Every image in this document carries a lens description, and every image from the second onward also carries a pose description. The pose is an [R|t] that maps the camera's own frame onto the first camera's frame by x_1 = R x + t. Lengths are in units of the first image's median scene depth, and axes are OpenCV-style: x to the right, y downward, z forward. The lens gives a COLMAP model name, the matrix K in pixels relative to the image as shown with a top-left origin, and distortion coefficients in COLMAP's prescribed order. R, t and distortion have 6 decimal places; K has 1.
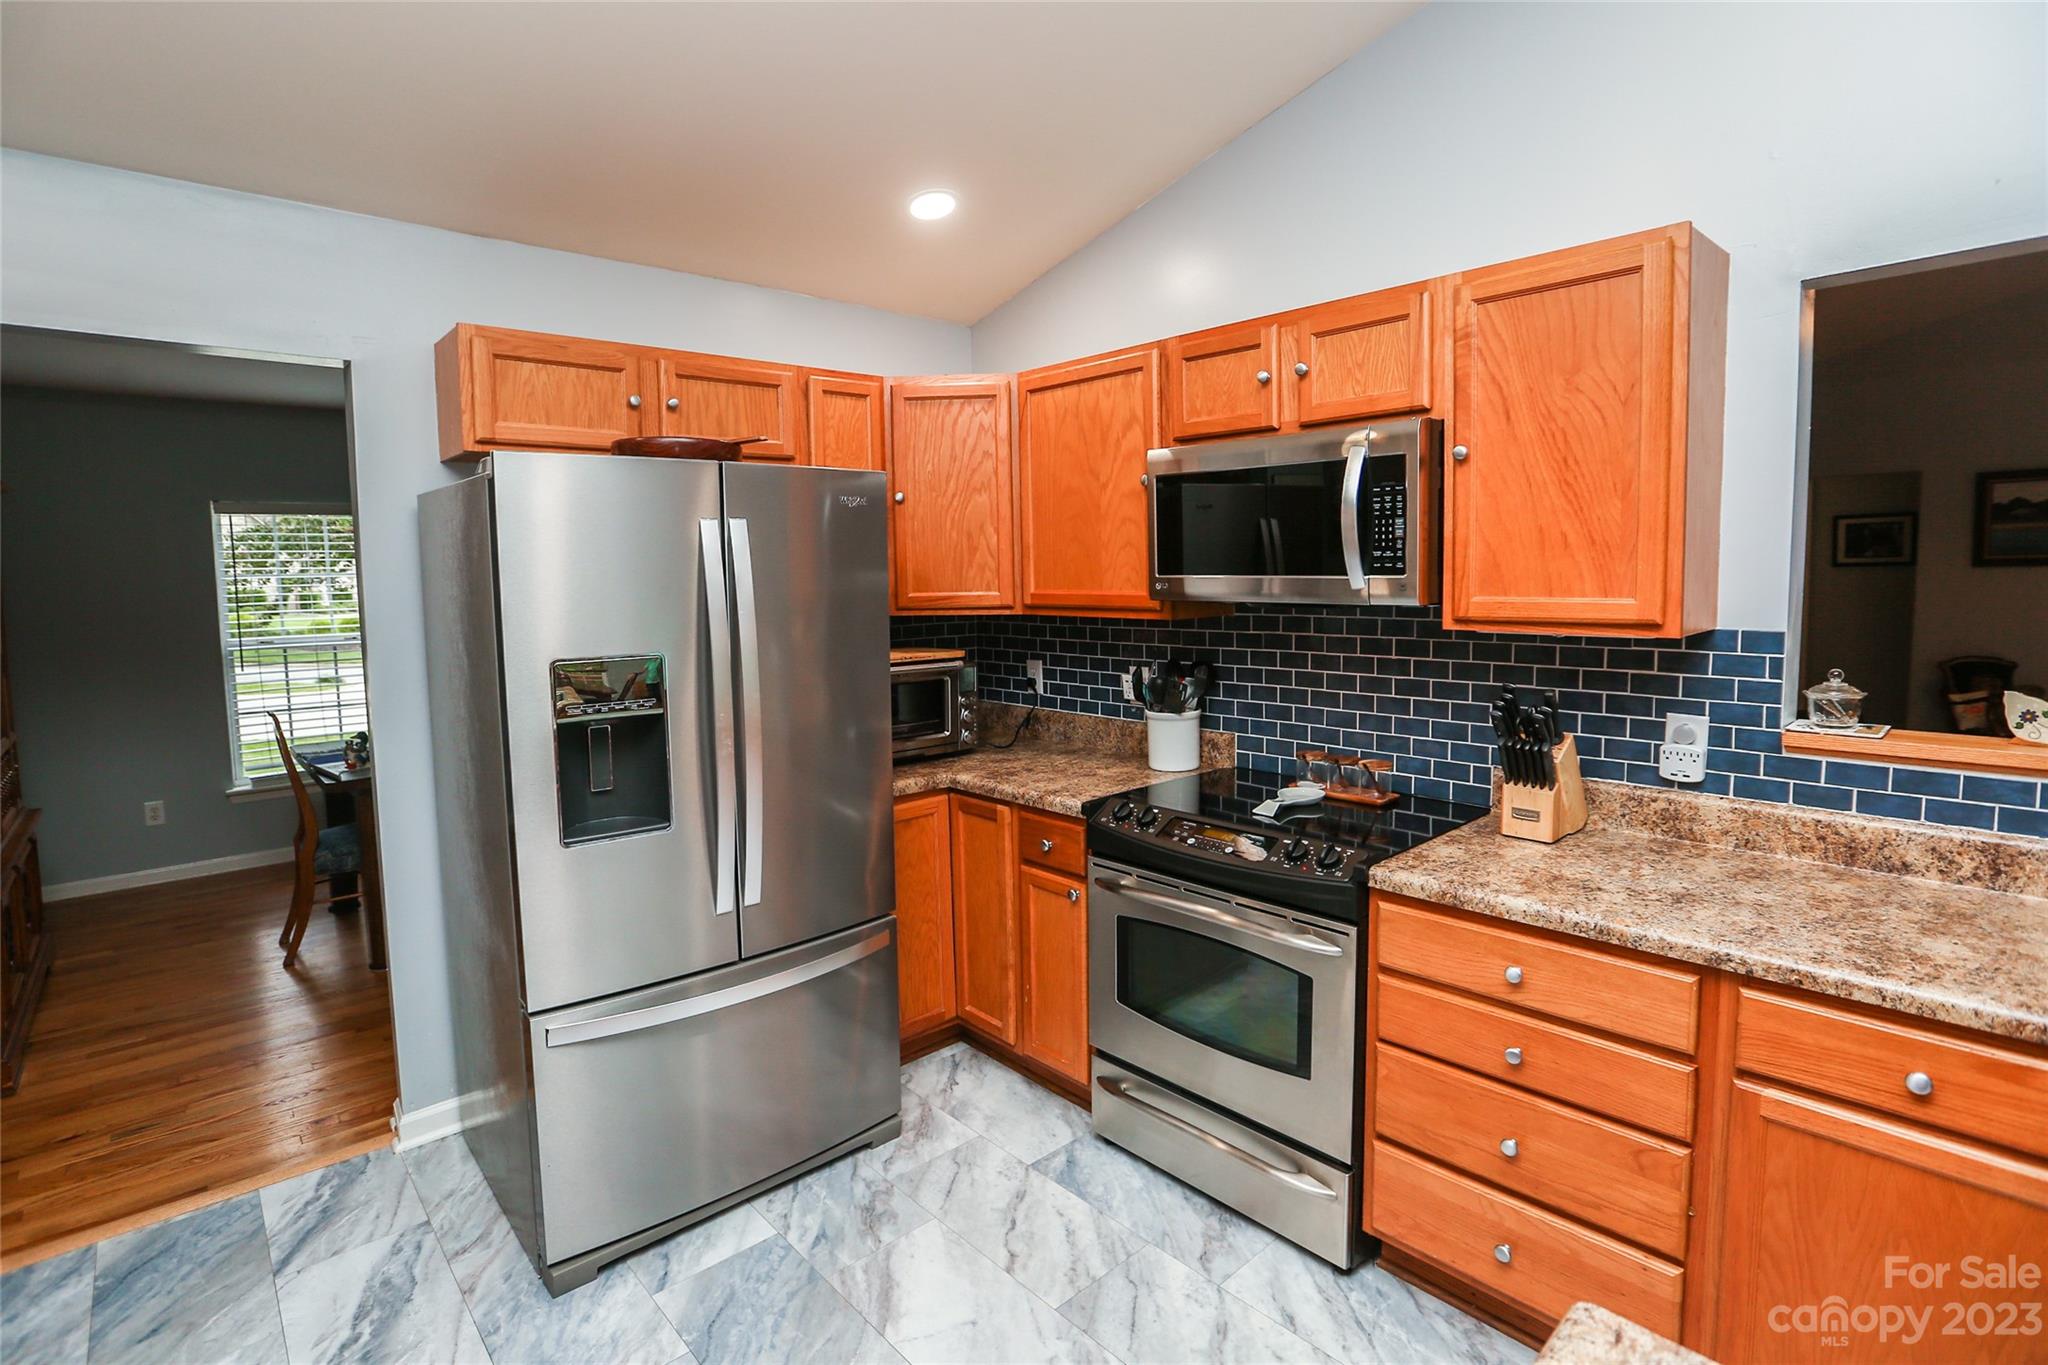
lens RADIAL K [[978.1, 0, 988.6], [0, 978.1, 674.3], [0, 0, 1]] dist [-0.032769, 0.001445]
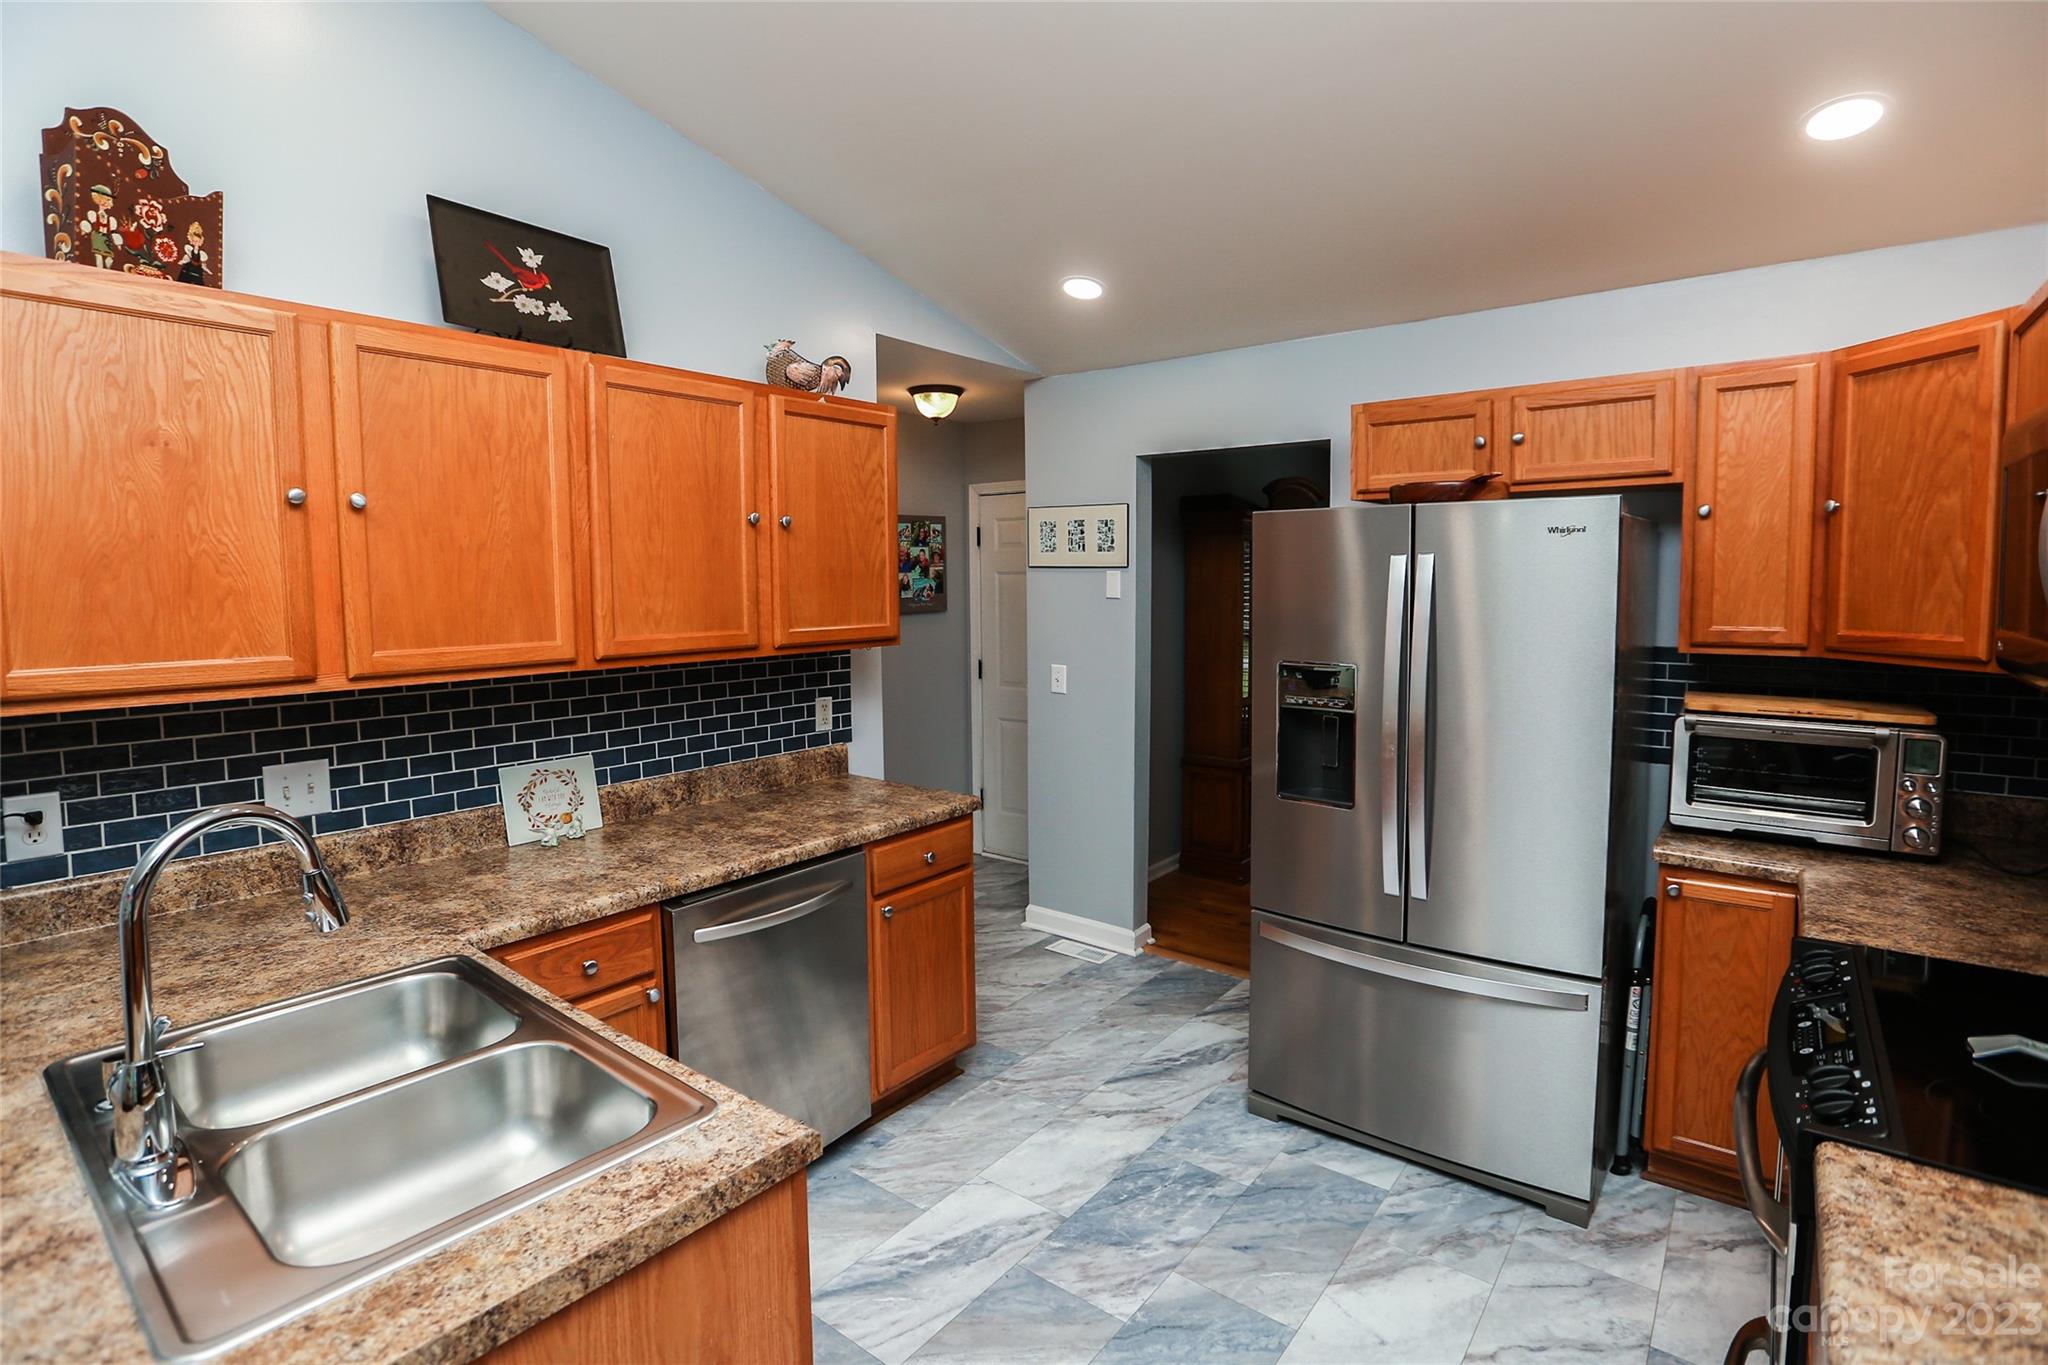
lens RADIAL K [[962.6, 0, 1050.2], [0, 962.6, 675.3], [0, 0, 1]] dist [-0.055566, 0.021501]
pose [[0.196958, 0.110837, -0.974127, 0.642911], [-0.102227, 0.990495, 0.092030, -0.065410], [0.975068, 0.081456, 0.206417, 0.316887]]
